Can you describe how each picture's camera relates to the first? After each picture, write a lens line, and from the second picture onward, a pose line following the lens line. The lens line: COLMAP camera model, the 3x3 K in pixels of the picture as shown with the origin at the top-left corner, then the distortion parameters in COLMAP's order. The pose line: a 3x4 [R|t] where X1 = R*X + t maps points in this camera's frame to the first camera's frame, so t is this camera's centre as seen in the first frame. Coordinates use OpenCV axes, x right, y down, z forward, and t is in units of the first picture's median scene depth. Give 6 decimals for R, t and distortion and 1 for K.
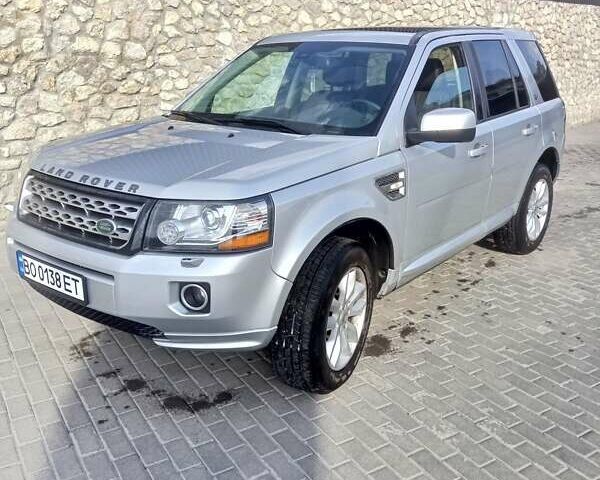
lens RADIAL K [[612.5, 0, 316.9], [0, 612.5, 247.3], [0, 0, 1]] dist [0.053634, 0.000000]
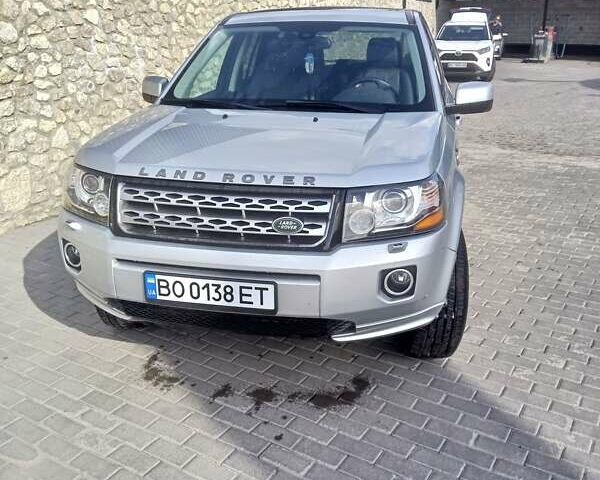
lens RADIAL K [[612.5, 0, 300.7], [0, 612.5, 236.0], [0, 0, 1]] dist [0.053634, 0.000000]
pose [[0.901048, -0.148300, 0.407578, -0.660347], [0.141751, 0.988814, 0.046413, -0.054565], [-0.409902, 0.015955, 0.911990, 0.146158]]
